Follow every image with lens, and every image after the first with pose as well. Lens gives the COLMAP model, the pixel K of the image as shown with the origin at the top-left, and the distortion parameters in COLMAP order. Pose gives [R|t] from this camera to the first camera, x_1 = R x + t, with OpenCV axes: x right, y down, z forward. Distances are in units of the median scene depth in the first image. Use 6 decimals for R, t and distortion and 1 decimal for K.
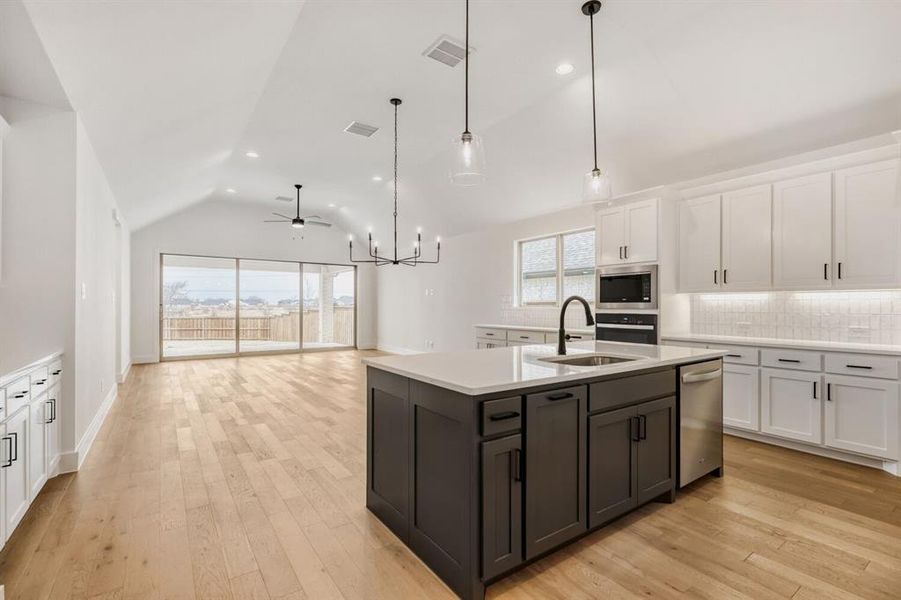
lens RADIAL K [[406.7, 0, 455.6], [0, 406.7, 302.8], [0, 0, 1]] dist [0.000569, 0.000058]
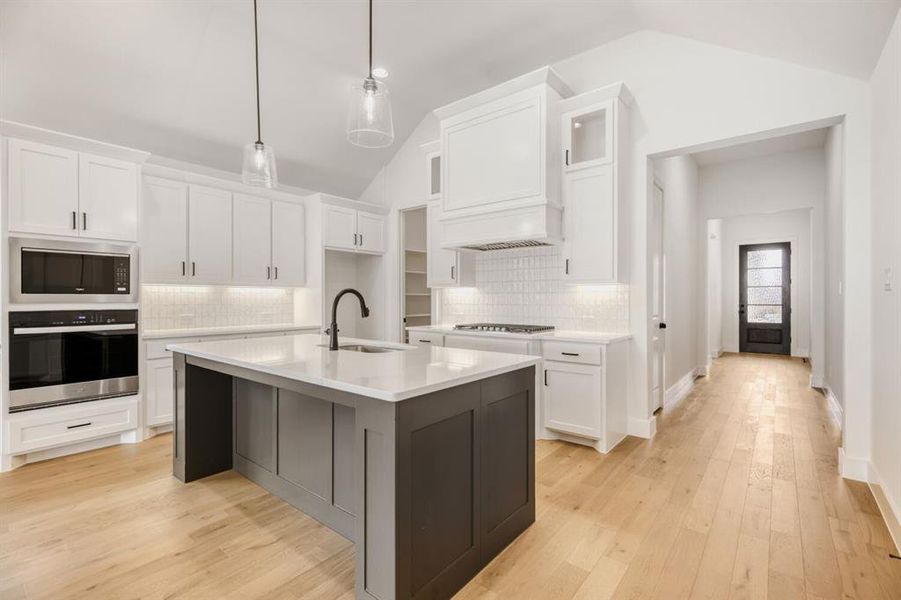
lens RADIAL K [[406.7, 0, 455.6], [0, 406.7, 302.8], [0, 0, 1]] dist [0.000569, 0.000058]
pose [[-0.267900, -0.013601, 0.963351, -0.412204], [-0.008276, 0.999896, 0.011815, 0.001190], [-0.963411, -0.004807, -0.267985, 0.559078]]
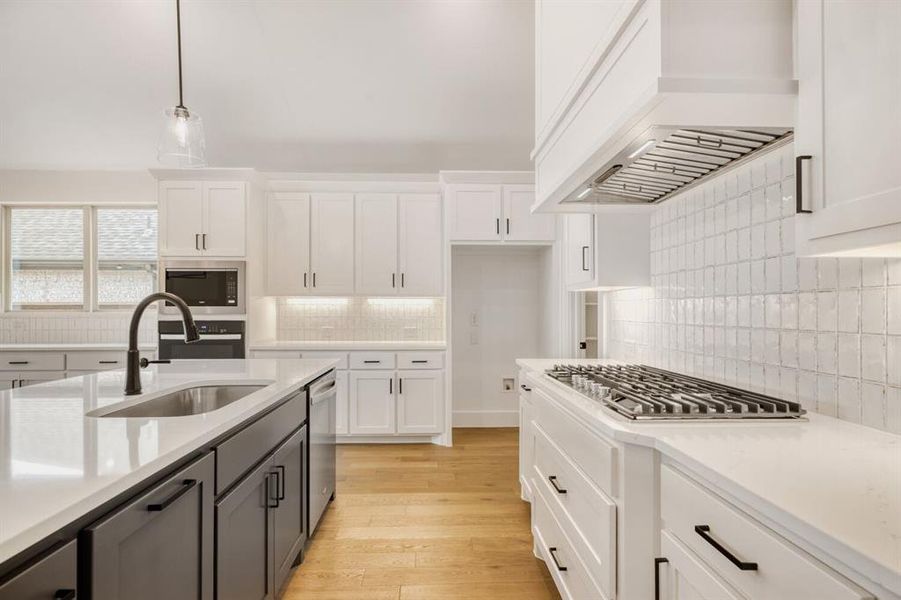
lens RADIAL K [[413.9, 0, 435.5], [0, 413.9, 310.0], [0, 0, 1]] dist [-0.001590, -0.000249]
pose [[0.560068, 0.000544, 0.828447, 0.009017], [-0.004994, 0.999984, 0.002720, 0.002116], [-0.828432, -0.005661, 0.560061, 0.181988]]
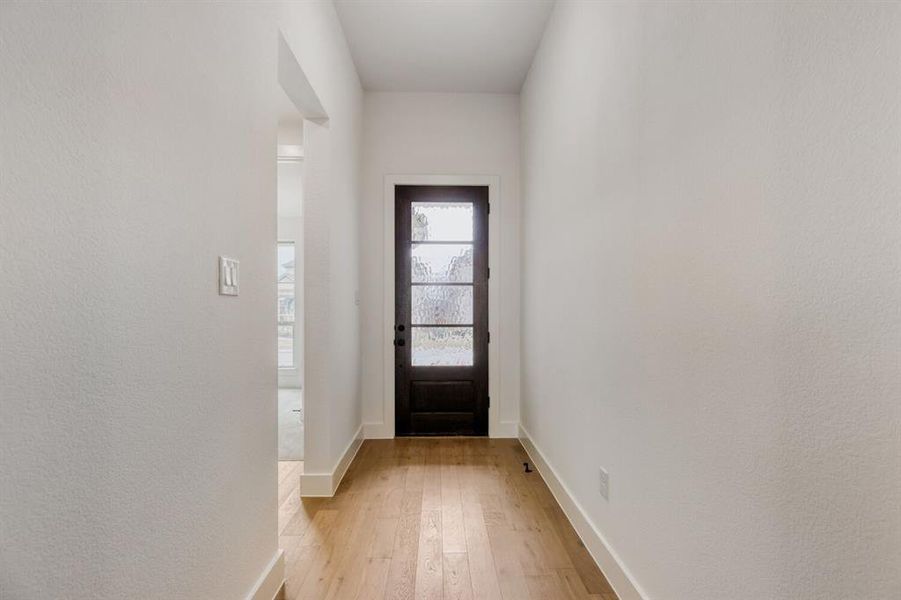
lens RADIAL K [[406.7, 0, 455.6], [0, 406.7, 302.8], [0, 0, 1]] dist [0.000569, 0.000058]
pose [[-0.828621, -0.006900, 0.559767, 0.533197], [-0.011416, 0.999924, -0.004573, -0.021353], [-0.559693, -0.010180, -0.828638, -0.650556]]
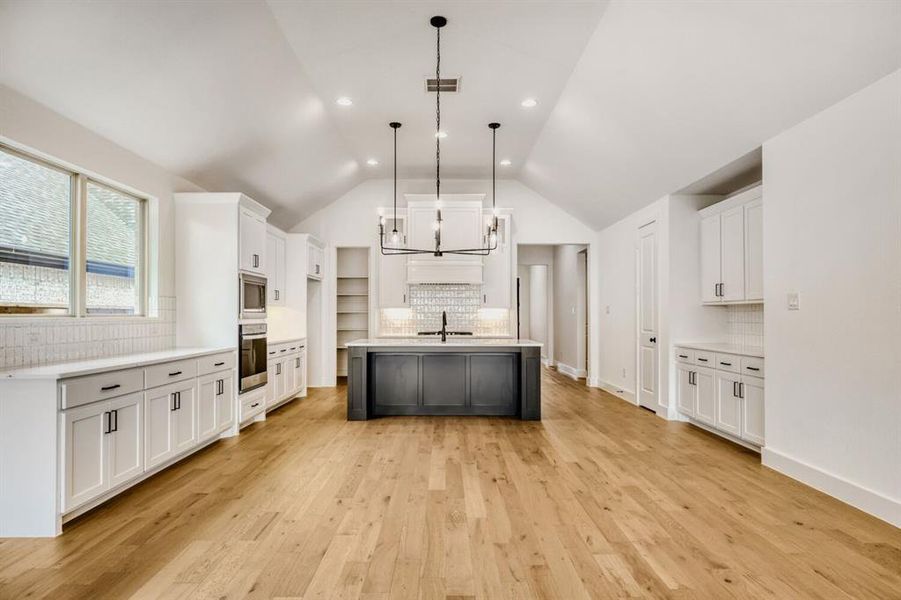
lens RADIAL K [[508.6, 0, 449.4], [0, 508.6, 310.2], [0, 0, 1]] dist [-0.002609, -0.000327]
pose [[-0.814117, 0.003150, 0.580693, -0.662474], [-0.007485, 0.999845, -0.015918, 0.010110], [-0.580653, -0.017306, -0.813967, 1.690428]]
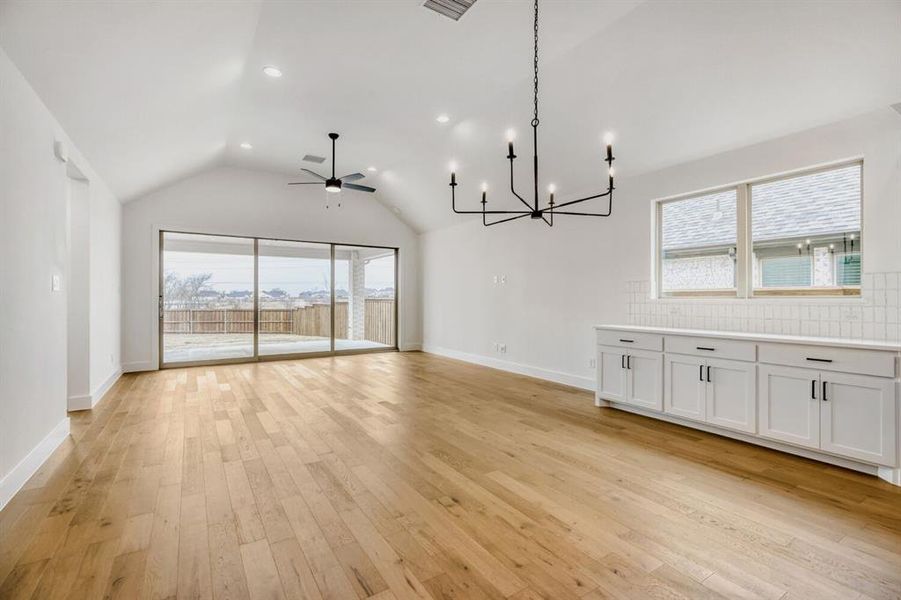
lens RADIAL K [[406.3, 0, 448.3], [0, 406.3, 295.3], [0, 0, 1]] dist [0.000401, -0.007429]
pose [[0.998200, -0.001338, -0.059955, -0.228488], [0.001441, 0.999998, 0.001667, 0.004038], [0.059953, -0.001750, 0.998200, 0.468090]]
